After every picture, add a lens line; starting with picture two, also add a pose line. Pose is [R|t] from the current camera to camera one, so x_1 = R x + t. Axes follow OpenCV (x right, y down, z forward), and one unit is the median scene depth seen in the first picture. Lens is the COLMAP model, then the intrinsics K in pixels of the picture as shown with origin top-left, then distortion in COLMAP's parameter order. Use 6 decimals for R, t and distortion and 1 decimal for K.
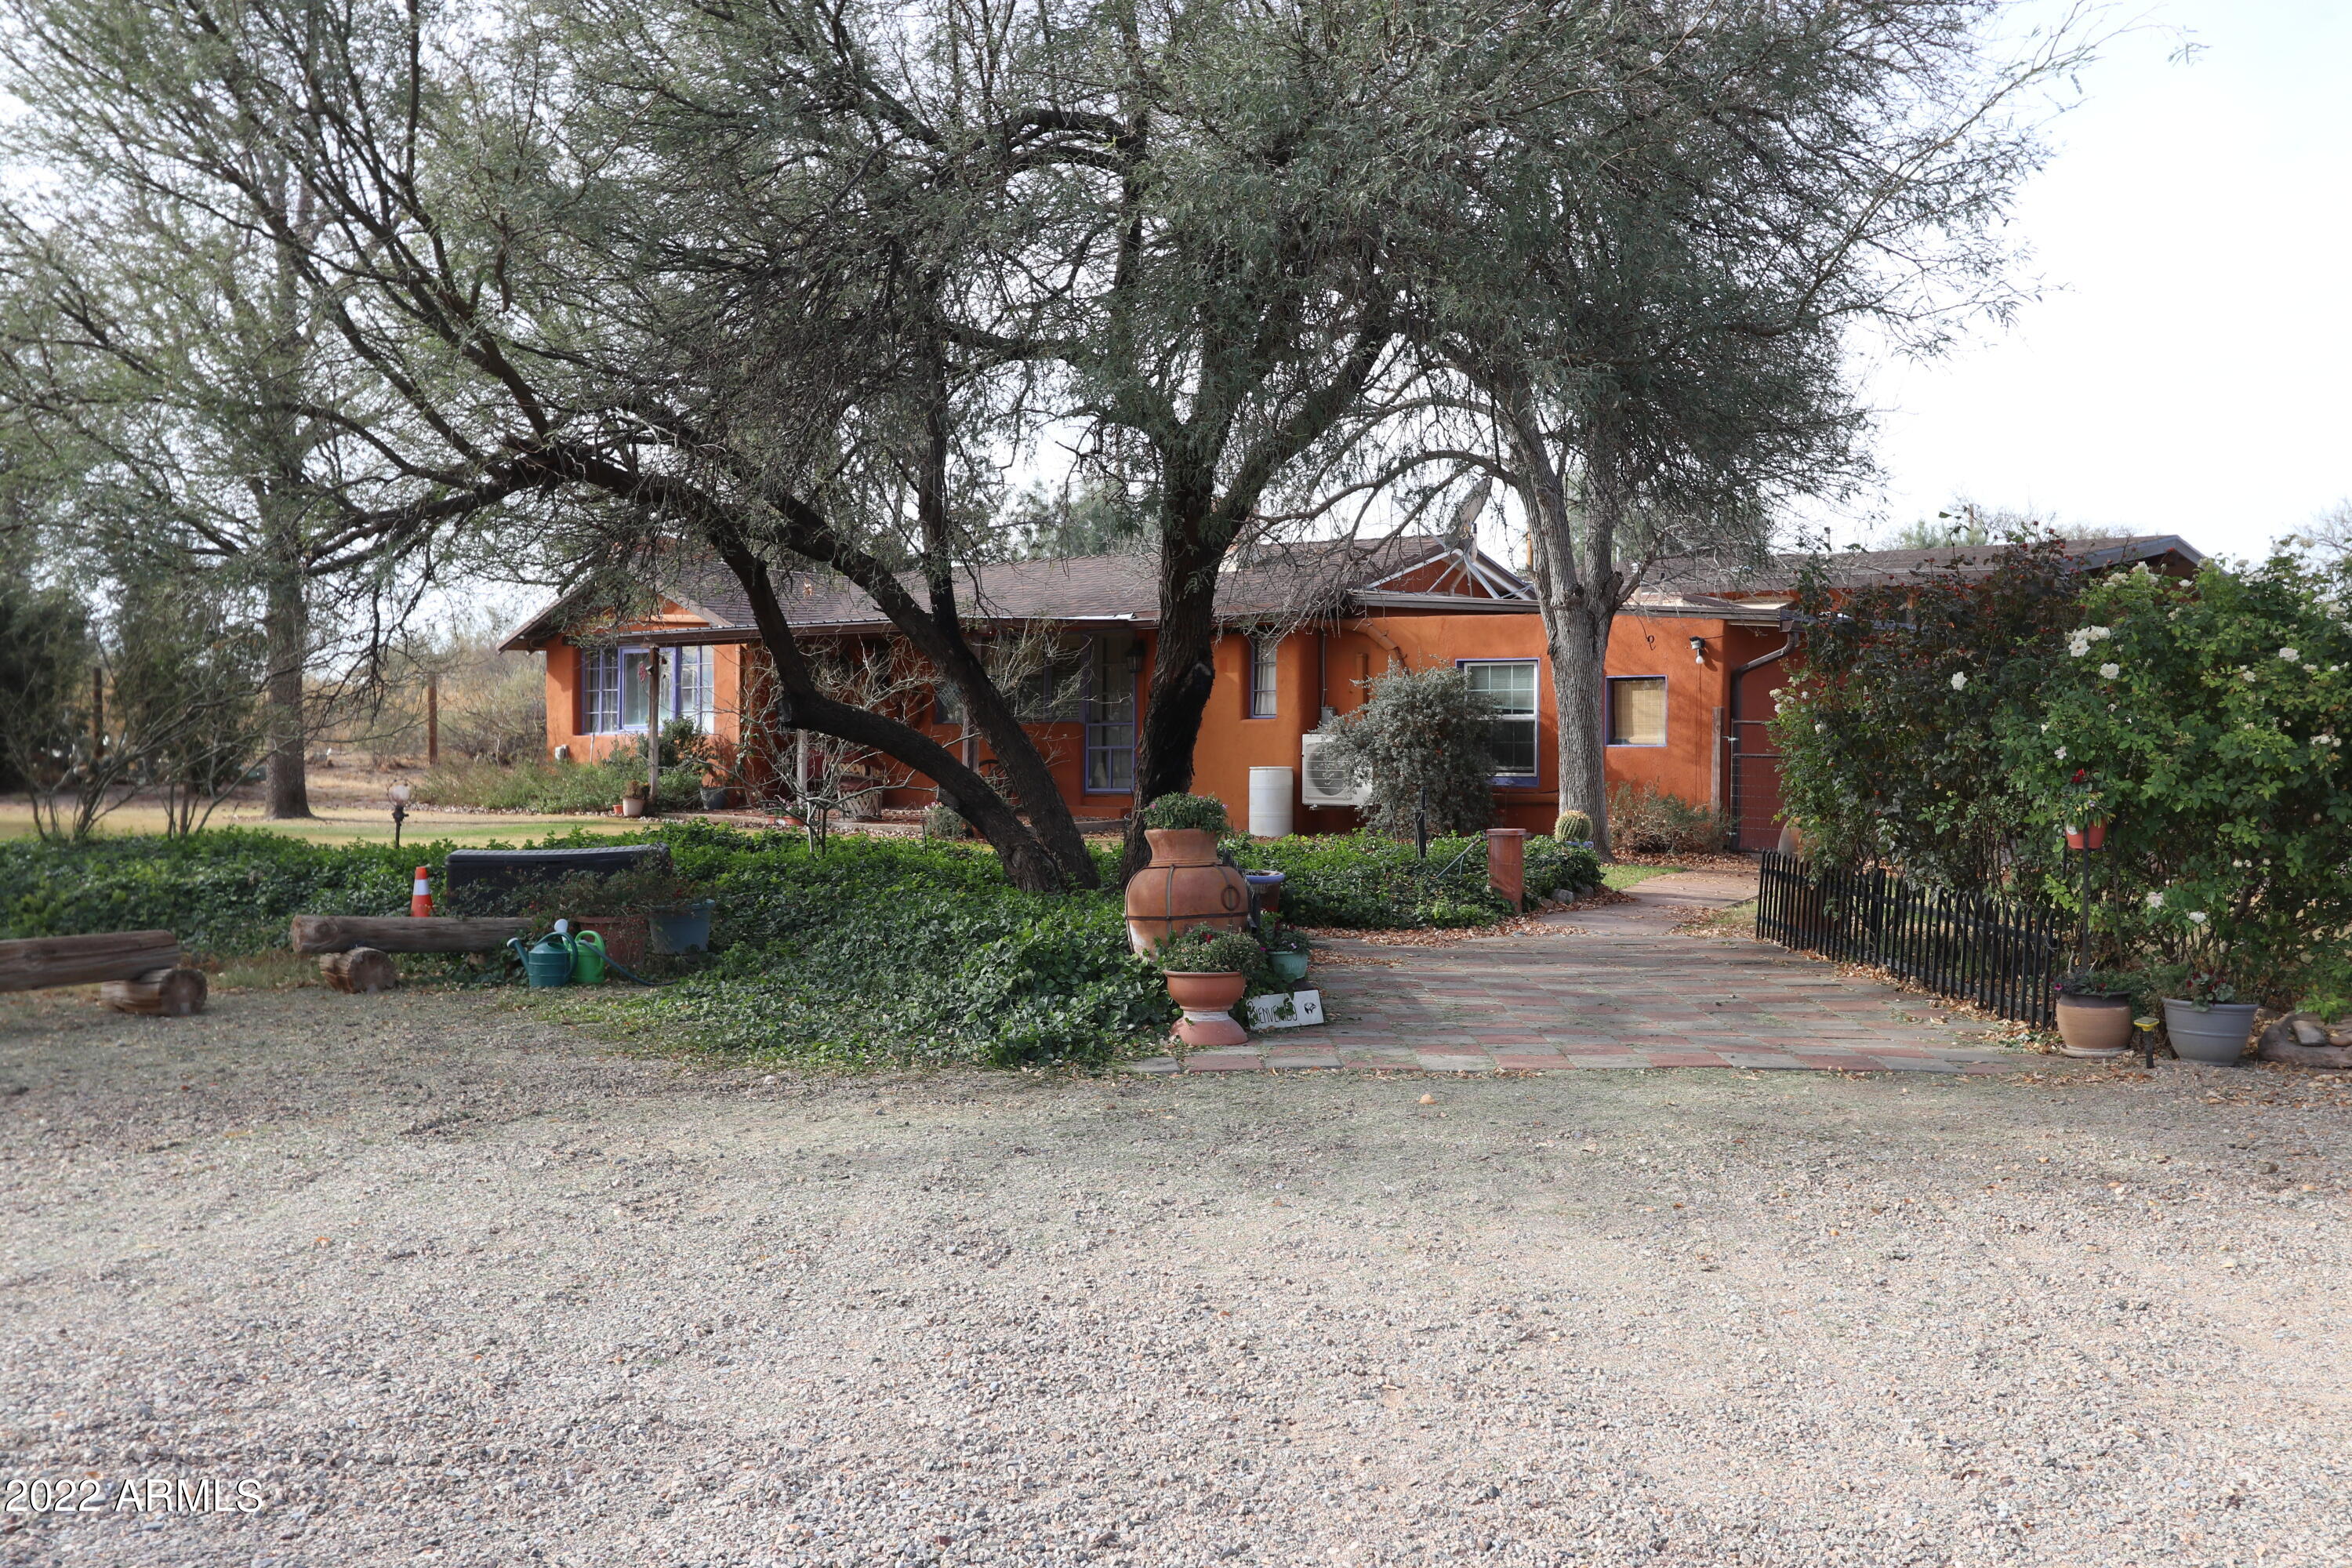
lens RADIAL K [[2273.6, 0, 1176.0], [0, 2273.6, 784.0], [0, 0, 1]] dist [0.000865, 0.071785]
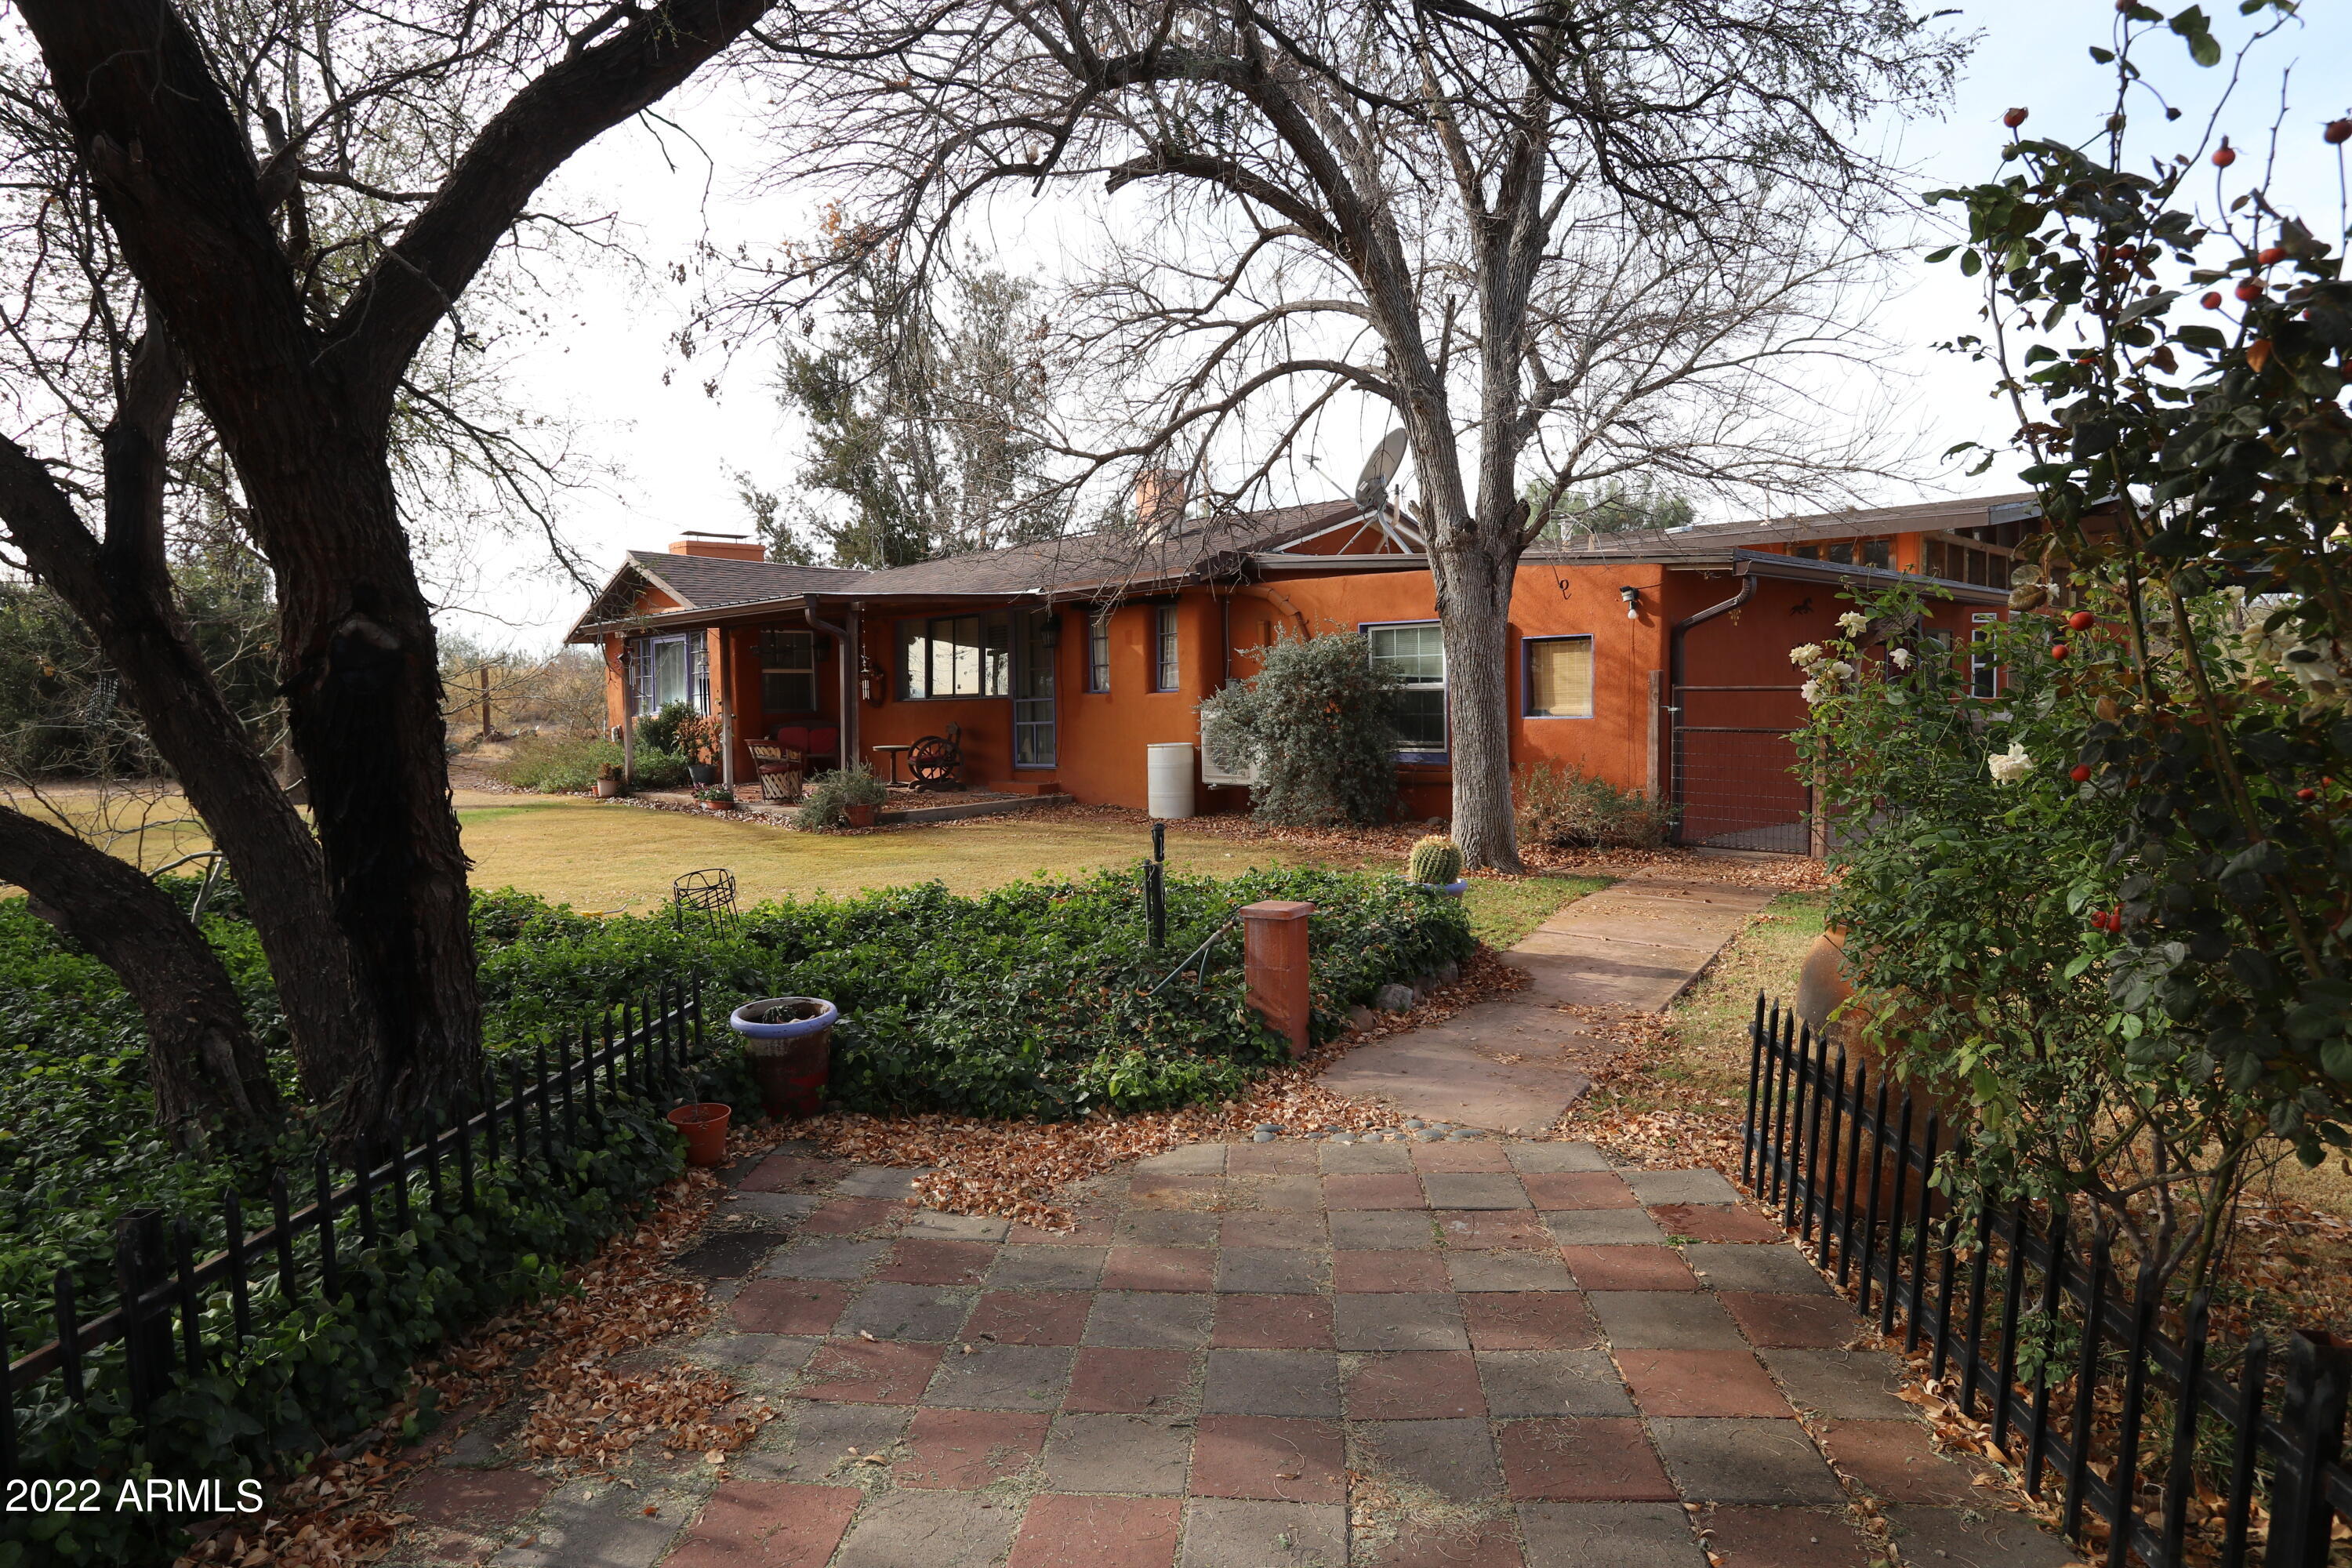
lens RADIAL K [[1372.8, 0, 1176.0], [0, 1372.8, 784.0], [0, 0, 1]] dist [-0.003187, -0.000176]
pose [[0.994709, -0.016312, -0.101425, 0.113889], [0.021222, 0.998645, 0.047519, -0.019931], [0.100512, -0.049420, 0.993708, 0.480547]]
